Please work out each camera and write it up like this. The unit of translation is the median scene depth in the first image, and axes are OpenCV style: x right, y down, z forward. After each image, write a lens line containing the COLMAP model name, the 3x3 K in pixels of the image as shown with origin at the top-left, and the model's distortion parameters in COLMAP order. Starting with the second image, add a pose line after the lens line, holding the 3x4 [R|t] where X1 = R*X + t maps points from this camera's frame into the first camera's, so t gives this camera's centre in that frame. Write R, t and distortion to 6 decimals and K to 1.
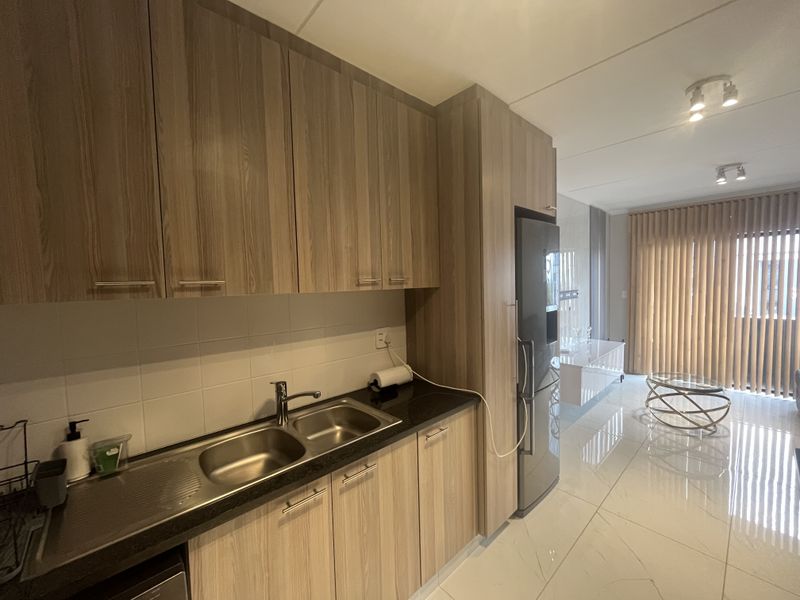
lens RADIAL K [[323.5, 0, 399.4], [0, 323.5, 300.5], [0, 0, 1]] dist [-0.002426, 0.000255]
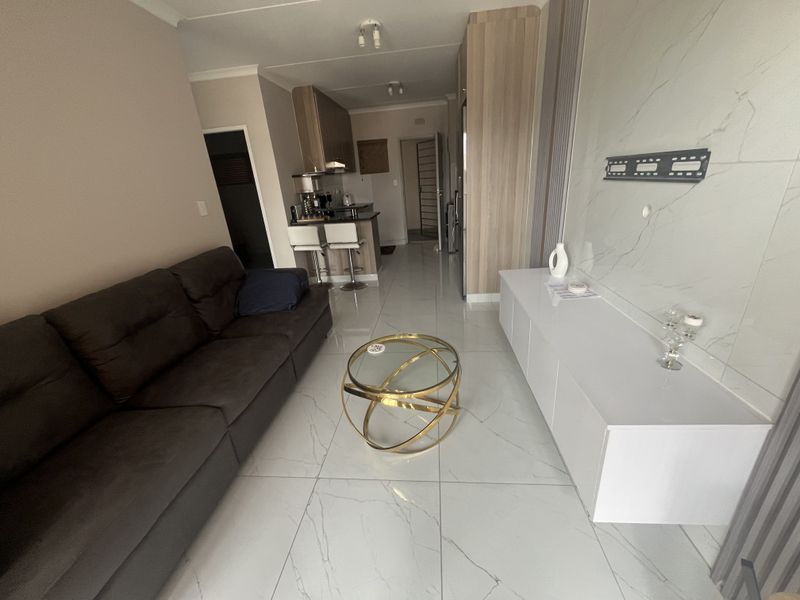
lens RADIAL K [[323.5, 0, 399.4], [0, 323.5, 300.5], [0, 0, 1]] dist [-0.002426, 0.000255]
pose [[-0.733525, 0.317968, -0.600698, 1.240623], [0.054370, 0.908437, 0.414472, -0.057850], [0.677485, 0.271365, -0.683648, 1.411360]]
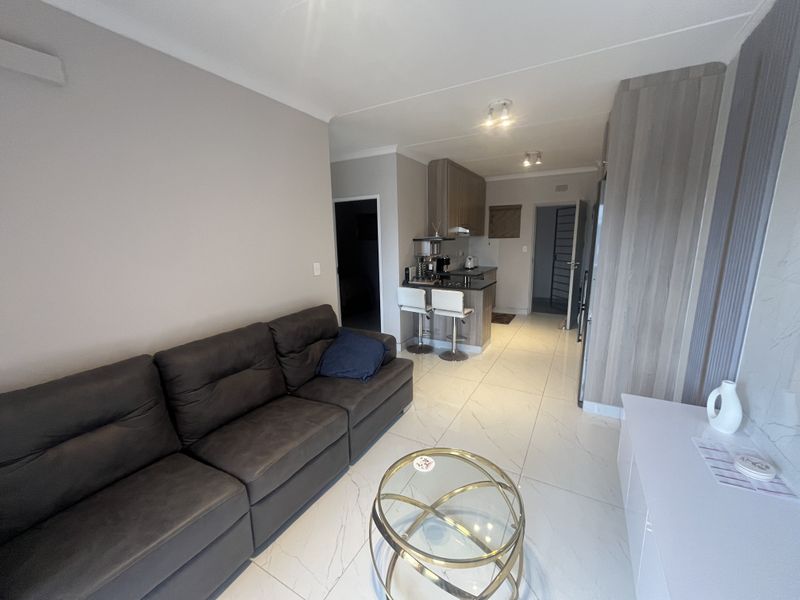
lens RADIAL K [[323.5, 0, 399.4], [0, 323.5, 300.5], [0, 0, 1]] dist [-0.002426, 0.000255]
pose [[-0.947842, 0.102570, -0.301787, 1.102075], [0.023385, 0.966635, 0.255089, -0.099053], [0.317883, 0.234726, -0.918615, 1.381825]]
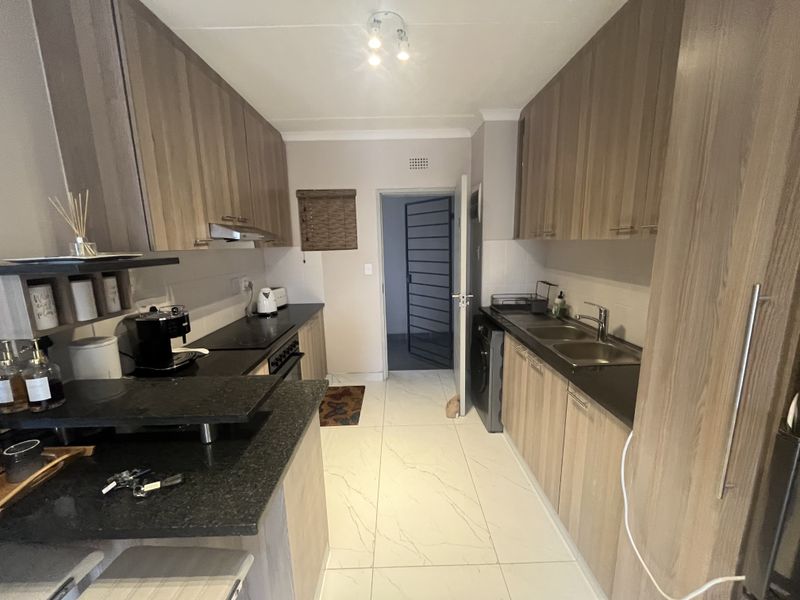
lens RADIAL K [[323.5, 0, 399.4], [0, 323.5, 300.5], [0, 0, 1]] dist [-0.002426, 0.000255]
pose [[-0.657694, 0.173791, -0.732964, 0.529905], [-0.002679, 0.972477, 0.232985, -0.037959], [0.753281, 0.155197, -0.639126, 0.570089]]
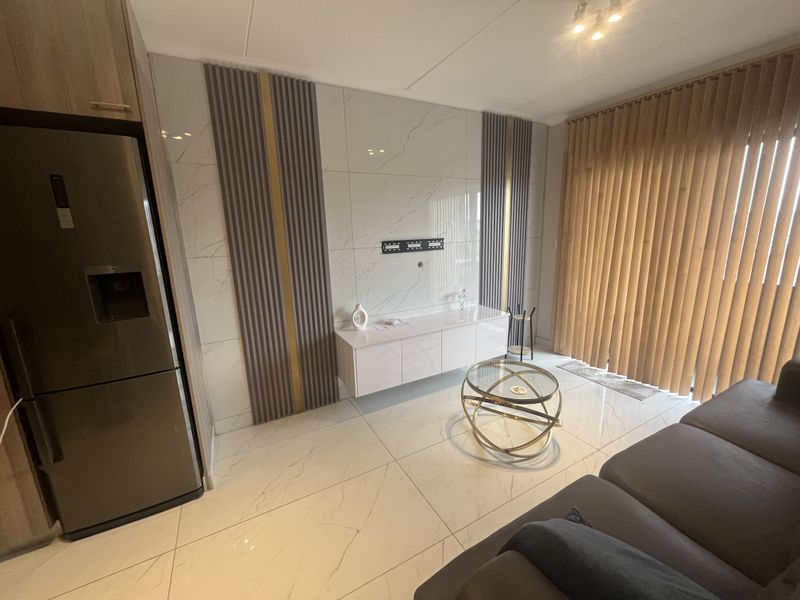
lens RADIAL K [[323.5, 0, 399.4], [0, 323.5, 300.5], [0, 0, 1]] dist [-0.002426, 0.000255]
pose [[0.971759, 0.046885, -0.231272, 0.854396], [-0.008710, 0.986523, 0.163393, -0.017360], [0.235816, -0.156764, 0.959070, 0.353728]]
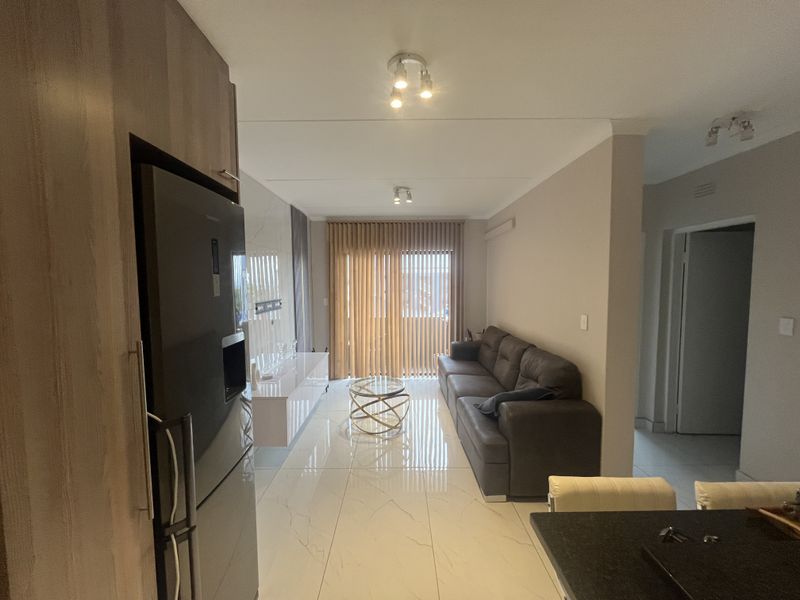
lens RADIAL K [[323.5, 0, 399.4], [0, 323.5, 300.5], [0, 0, 1]] dist [-0.002426, 0.000255]
pose [[0.666777, -0.024189, 0.744865, 0.163276], [0.033961, 0.999421, 0.002055, -0.027364], [-0.744483, 0.023927, 0.667213, 0.258613]]
